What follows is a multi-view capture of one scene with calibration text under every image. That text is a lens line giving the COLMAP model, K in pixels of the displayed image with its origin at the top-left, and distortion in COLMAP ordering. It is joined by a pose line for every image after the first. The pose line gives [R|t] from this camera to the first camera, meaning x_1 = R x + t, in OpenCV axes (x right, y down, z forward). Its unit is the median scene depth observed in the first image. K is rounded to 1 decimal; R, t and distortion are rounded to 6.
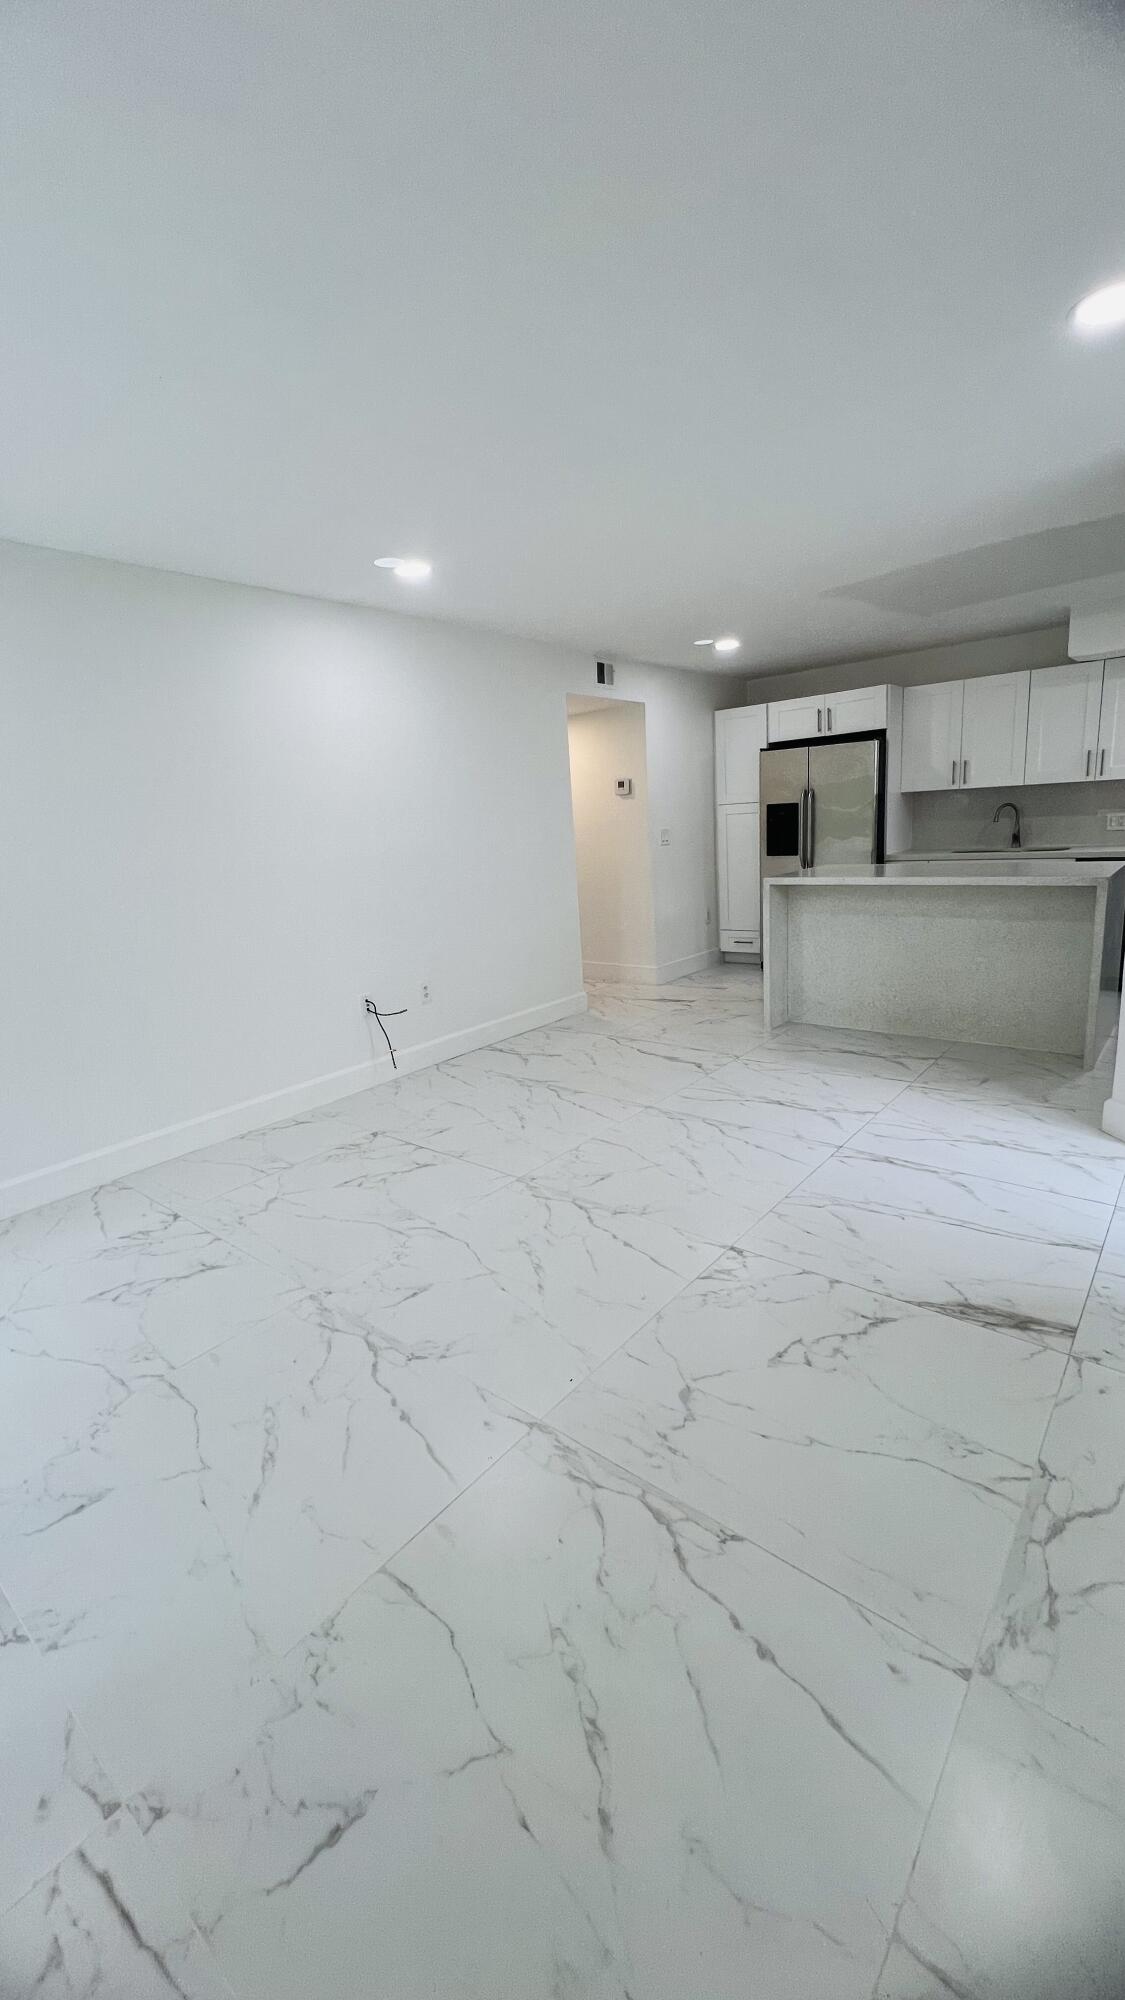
lens RADIAL K [[798.6, 0, 566.2], [0, 798.6, 994.1], [0, 0, 1]] dist [0.000471, 0.000147]
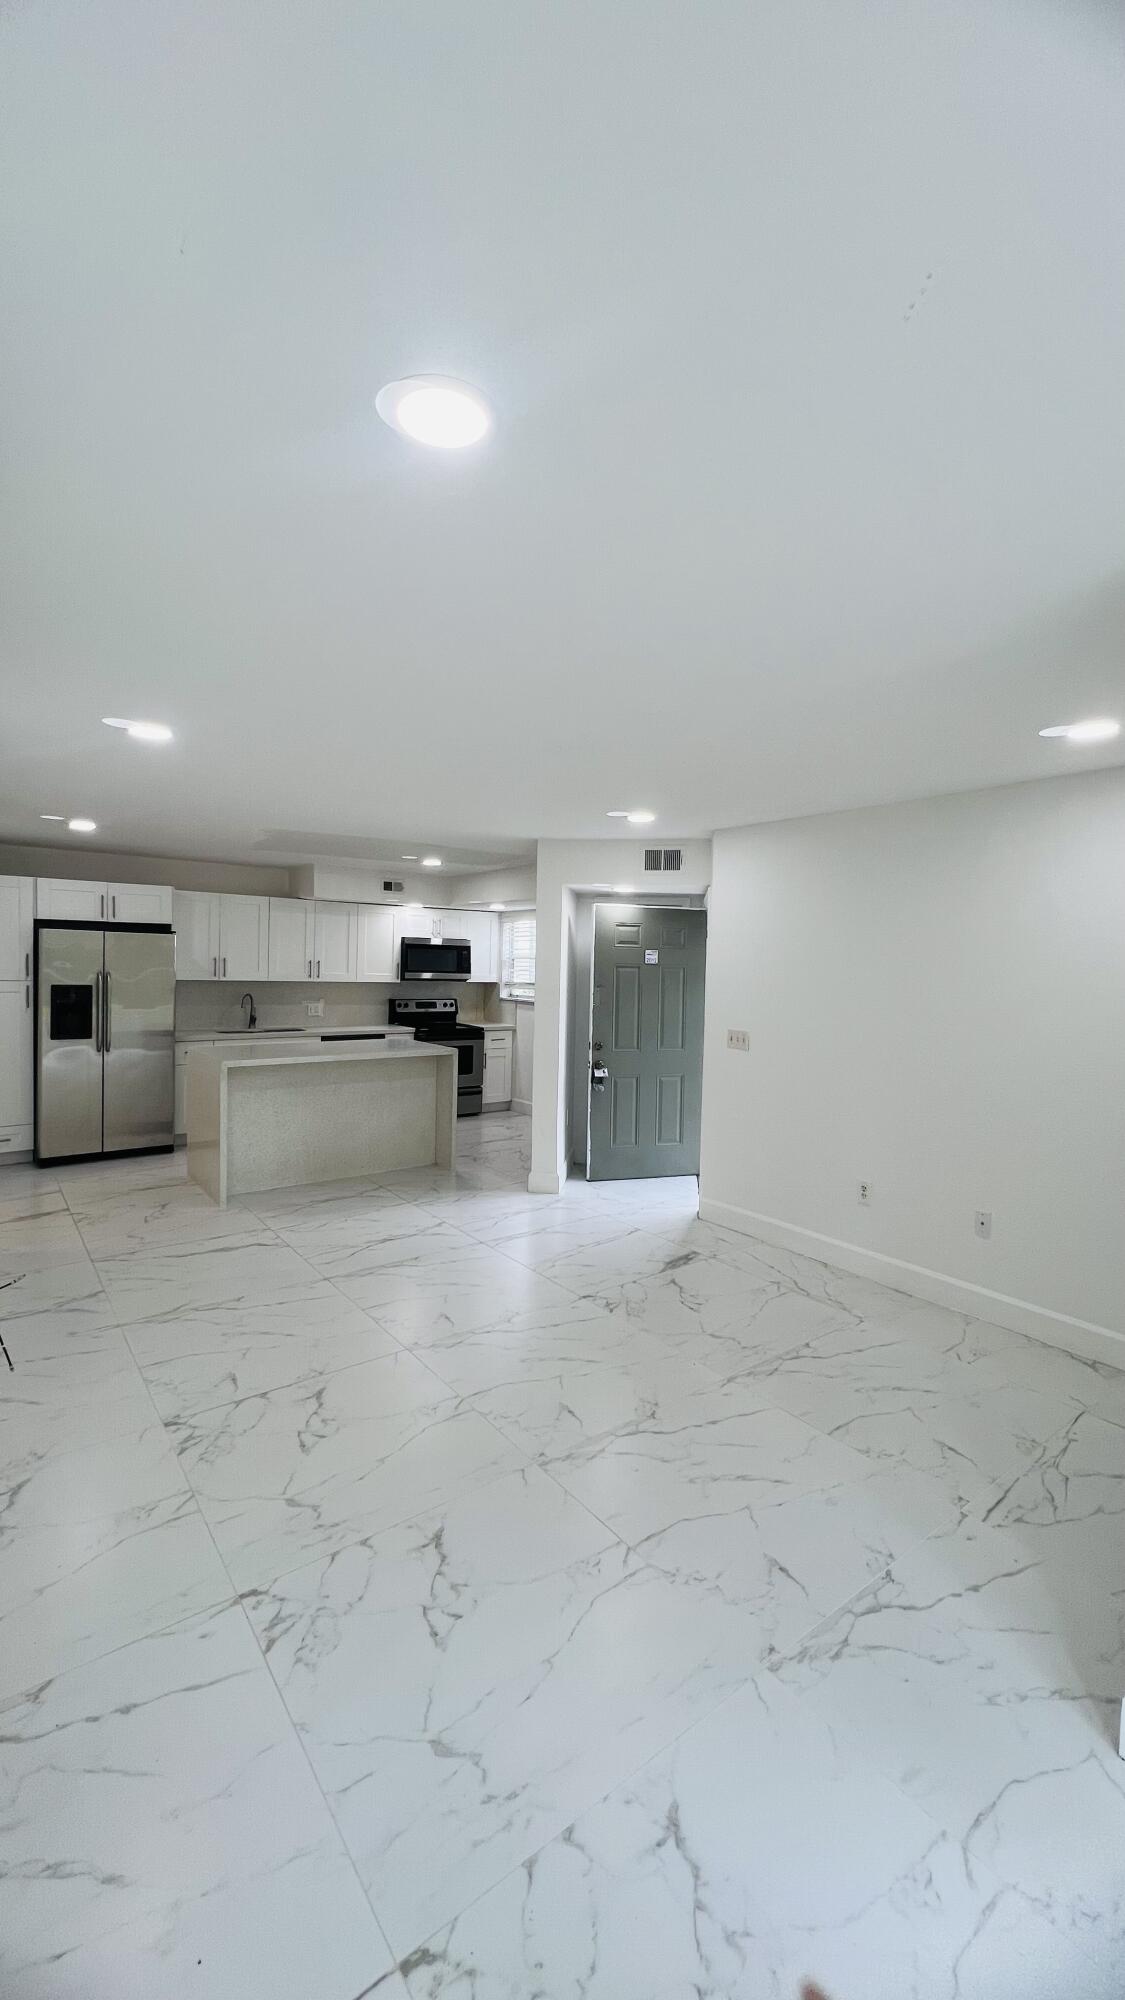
lens RADIAL K [[798.6, 0, 566.2], [0, 798.6, 994.1], [0, 0, 1]] dist [0.000471, 0.000147]
pose [[0.222693, 0.030312, 0.974417, -0.879283], [0.172532, 0.982514, -0.069994, -0.101840], [-0.959500, 0.183705, 0.213569, 0.401175]]
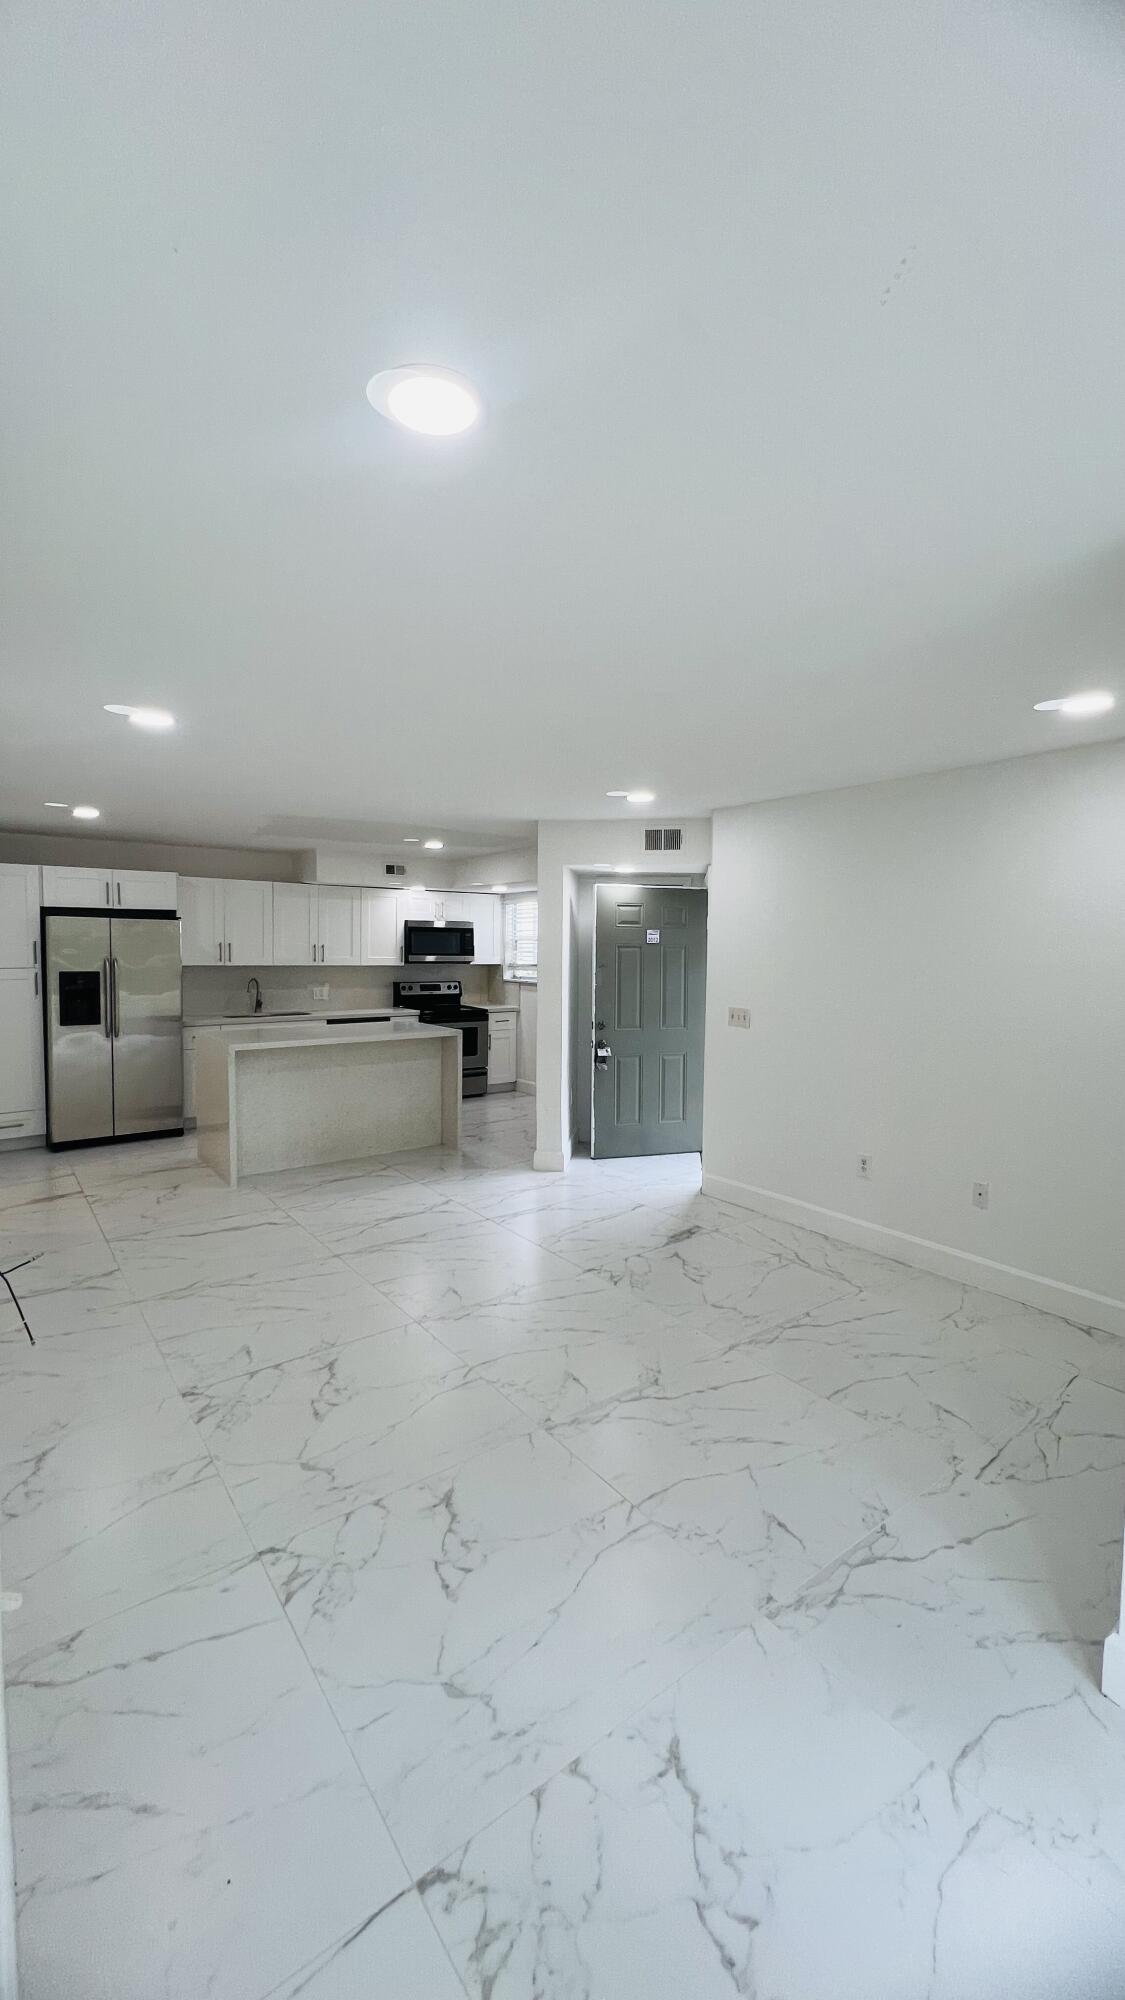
lens RADIAL K [[798.6, 0, 566.2], [0, 798.6, 994.1], [0, 0, 1]] dist [0.000471, 0.000147]
pose [[0.228595, 0.005546, 0.973506, -0.890325], [0.184470, 0.981620, -0.048909, -0.097127], [-0.955884, 0.190763, 0.223370, 0.395132]]
